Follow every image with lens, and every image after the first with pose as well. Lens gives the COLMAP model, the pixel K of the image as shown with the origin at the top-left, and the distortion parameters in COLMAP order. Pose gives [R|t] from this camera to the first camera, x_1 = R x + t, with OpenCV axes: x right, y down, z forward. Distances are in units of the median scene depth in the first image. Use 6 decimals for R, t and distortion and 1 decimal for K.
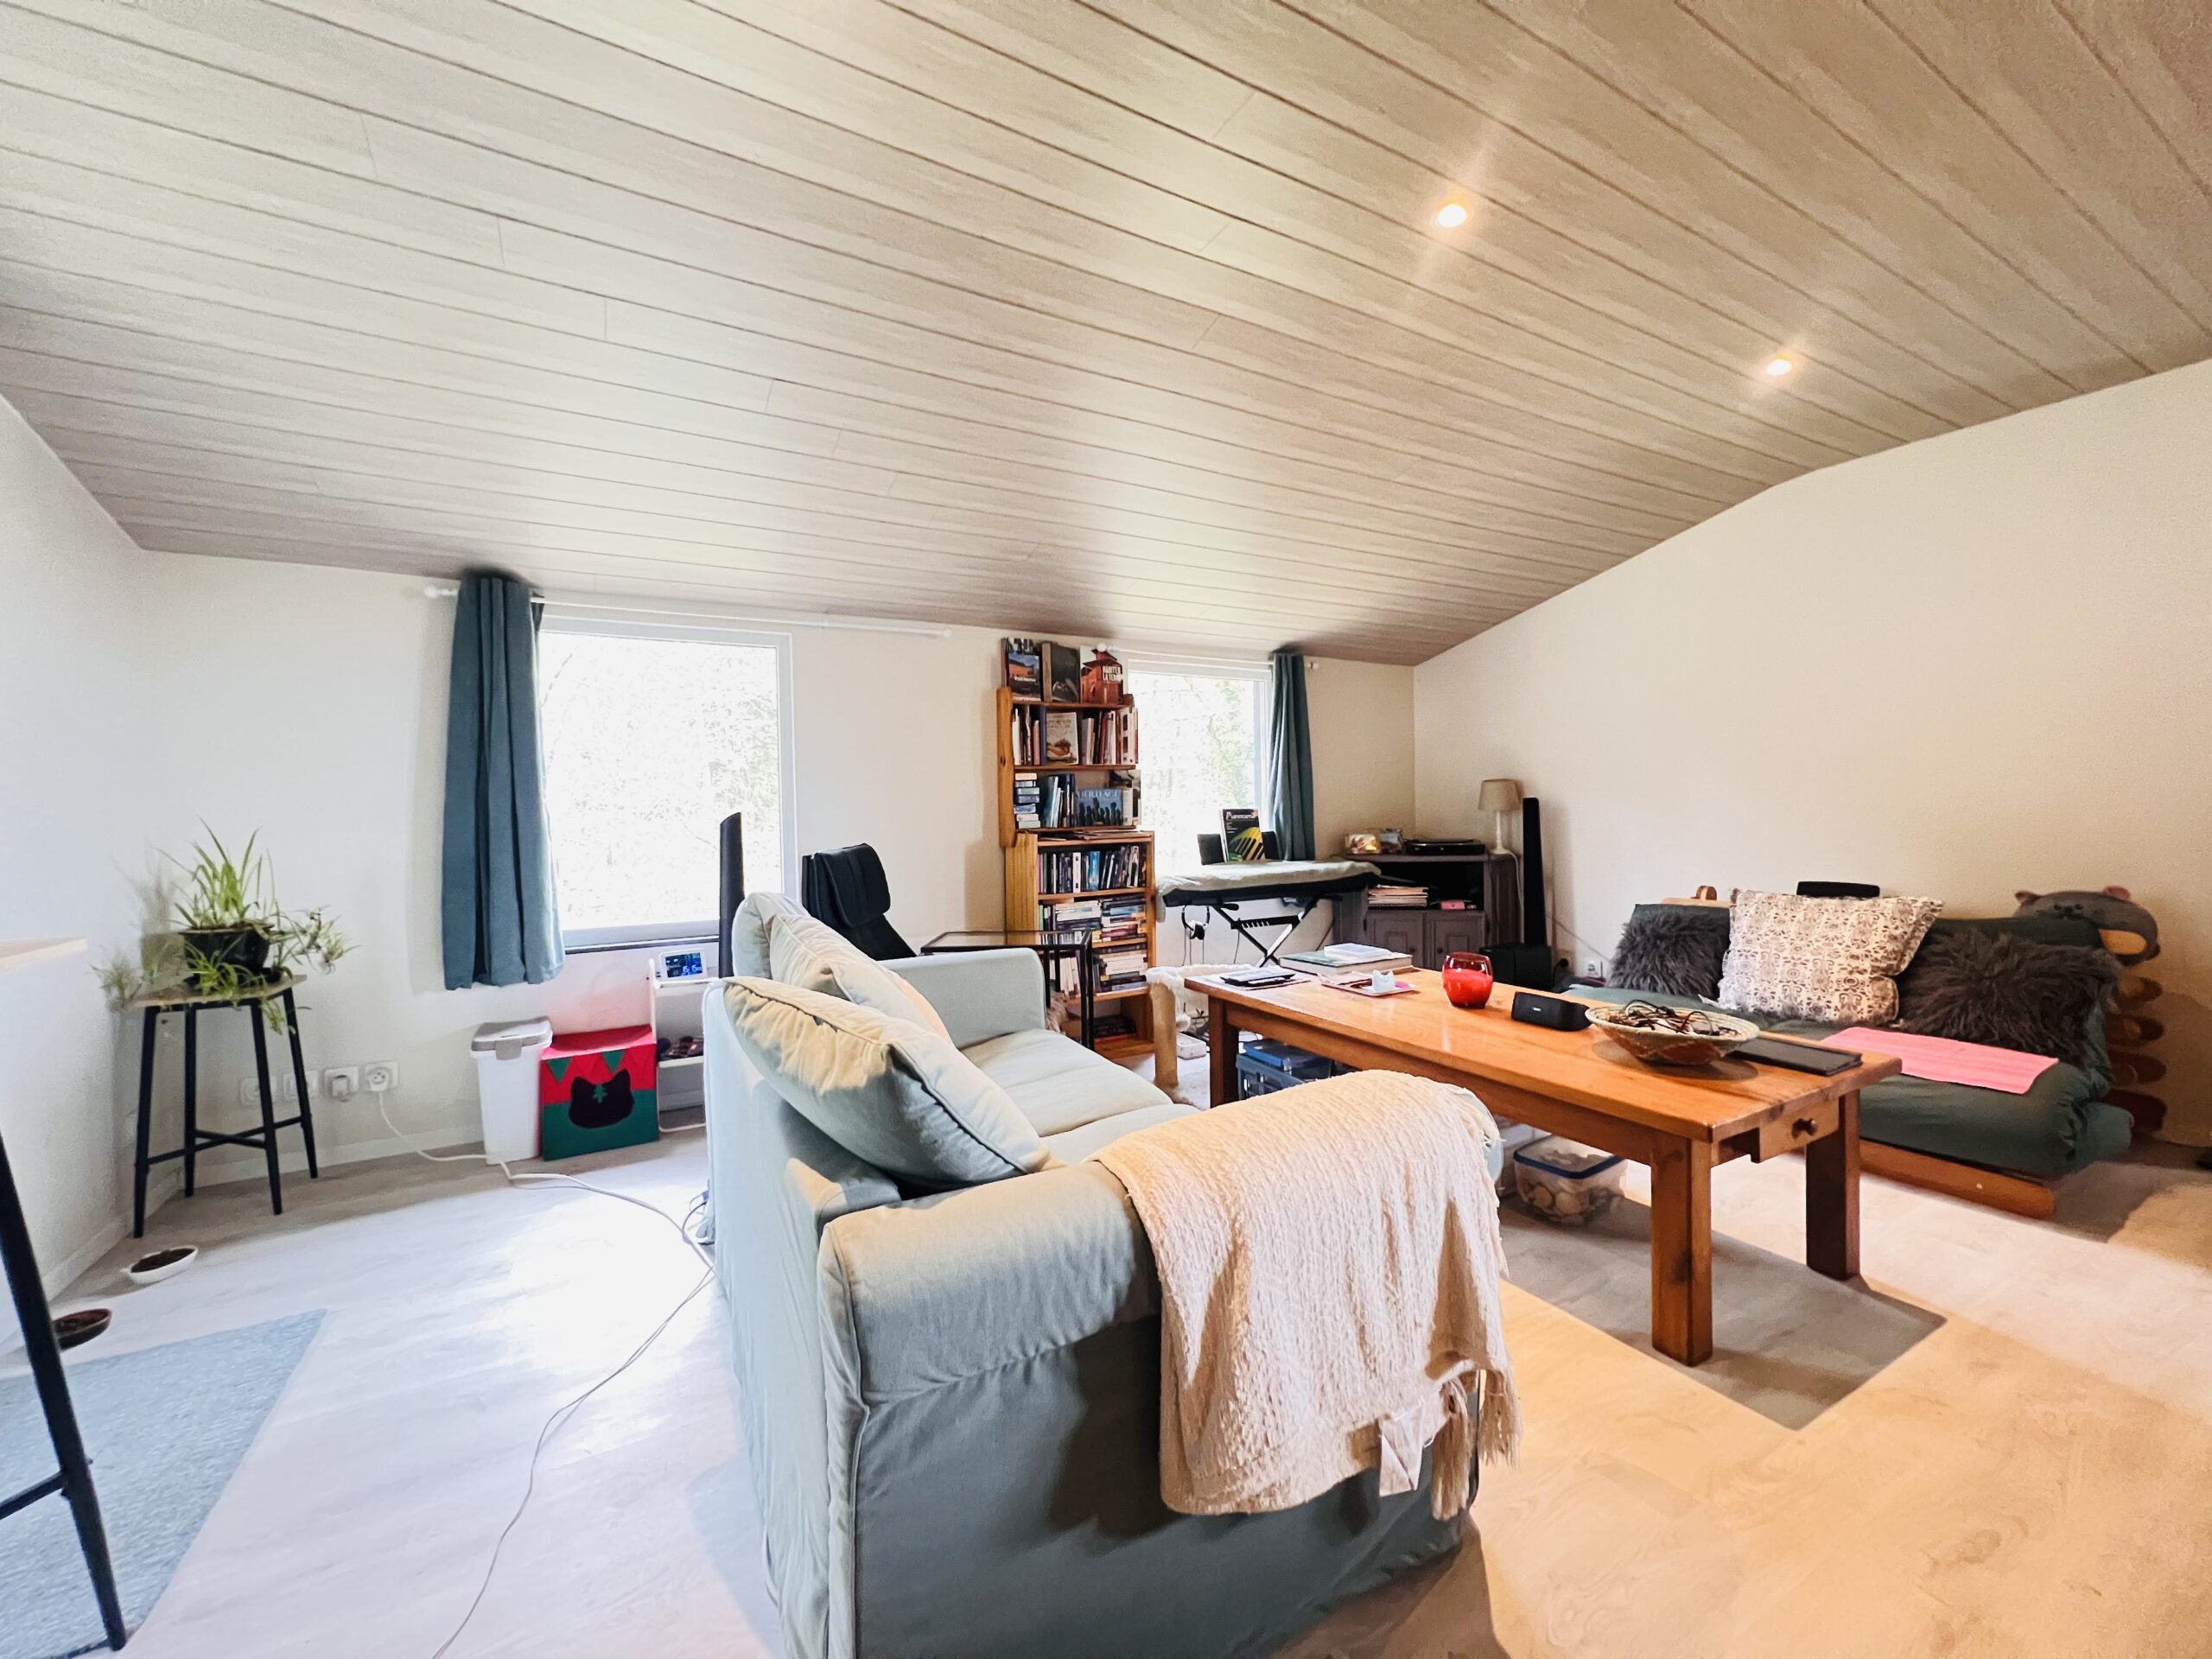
lens RADIAL K [[882.7, 0, 1106.0], [0, 882.7, 829.5], [0, 0, 1]] dist [0.000439, 0.000057]
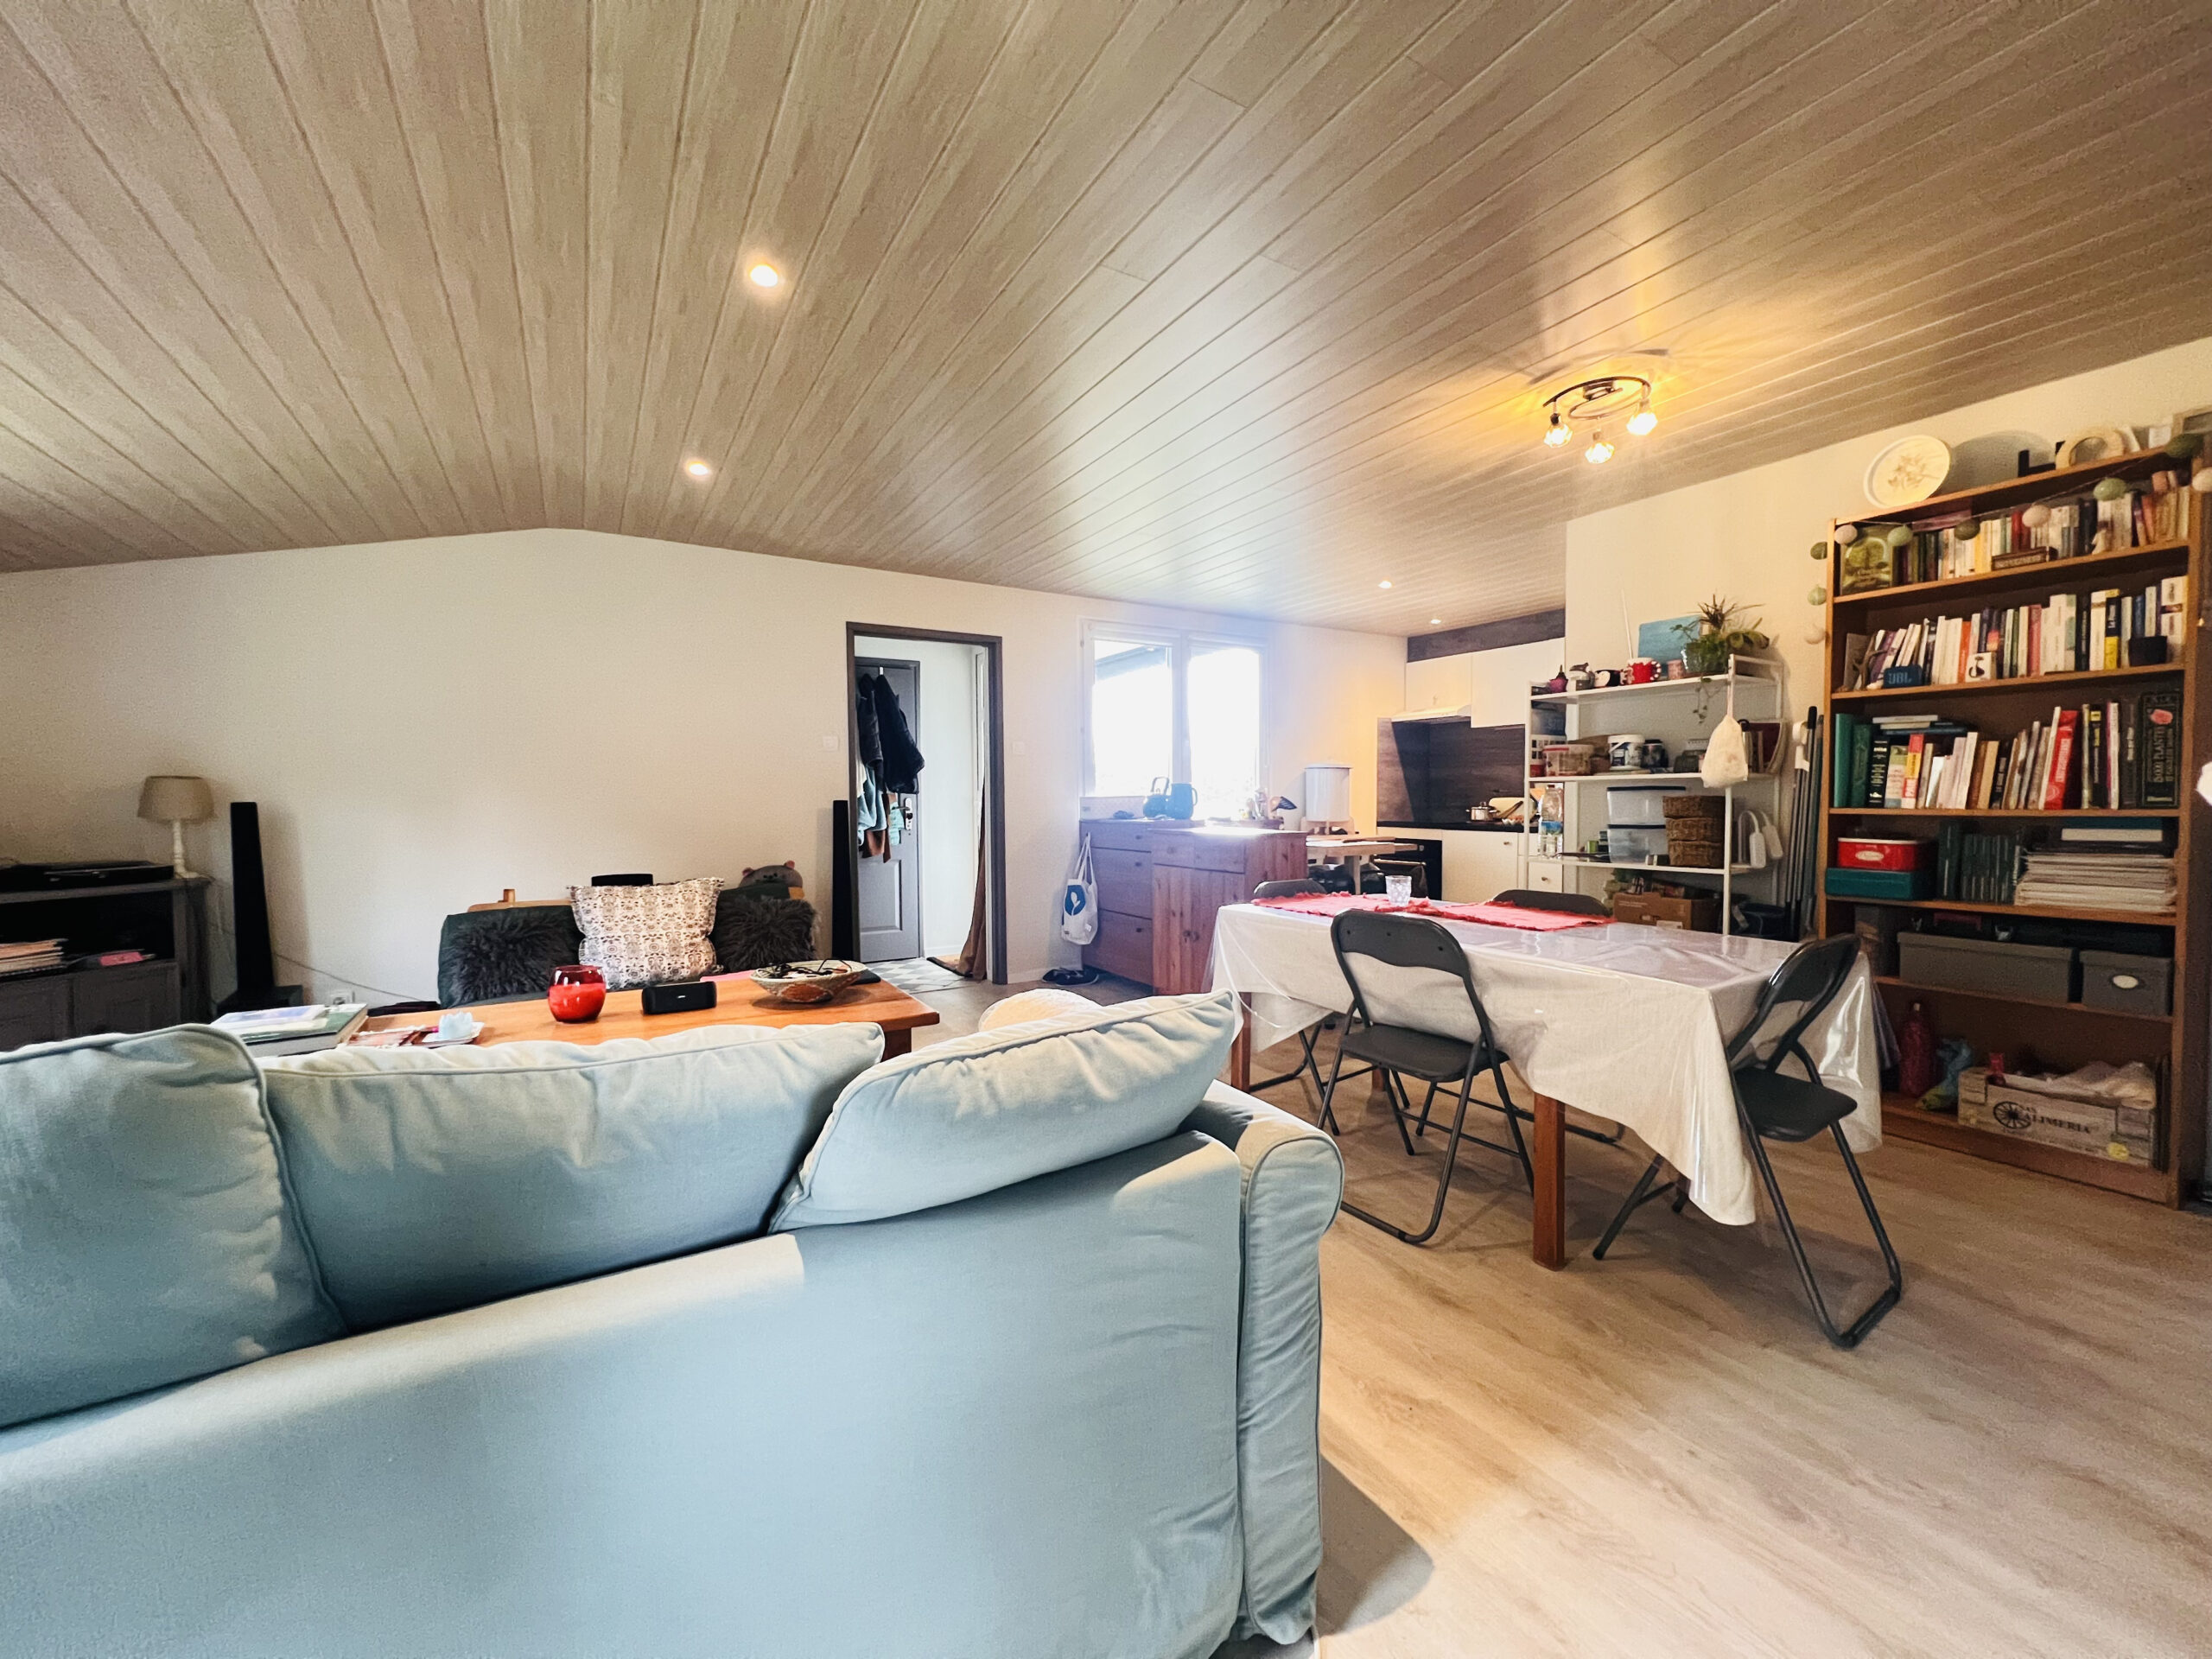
lens RADIAL K [[882.7, 0, 1106.0], [0, 882.7, 829.5], [0, 0, 1]] dist [0.000439, 0.000057]
pose [[-0.020828, -0.013796, 0.999688, -0.452901], [0.030127, 0.999442, 0.014421, -0.000295], [-0.999329, 0.030418, -0.020401, 0.376833]]
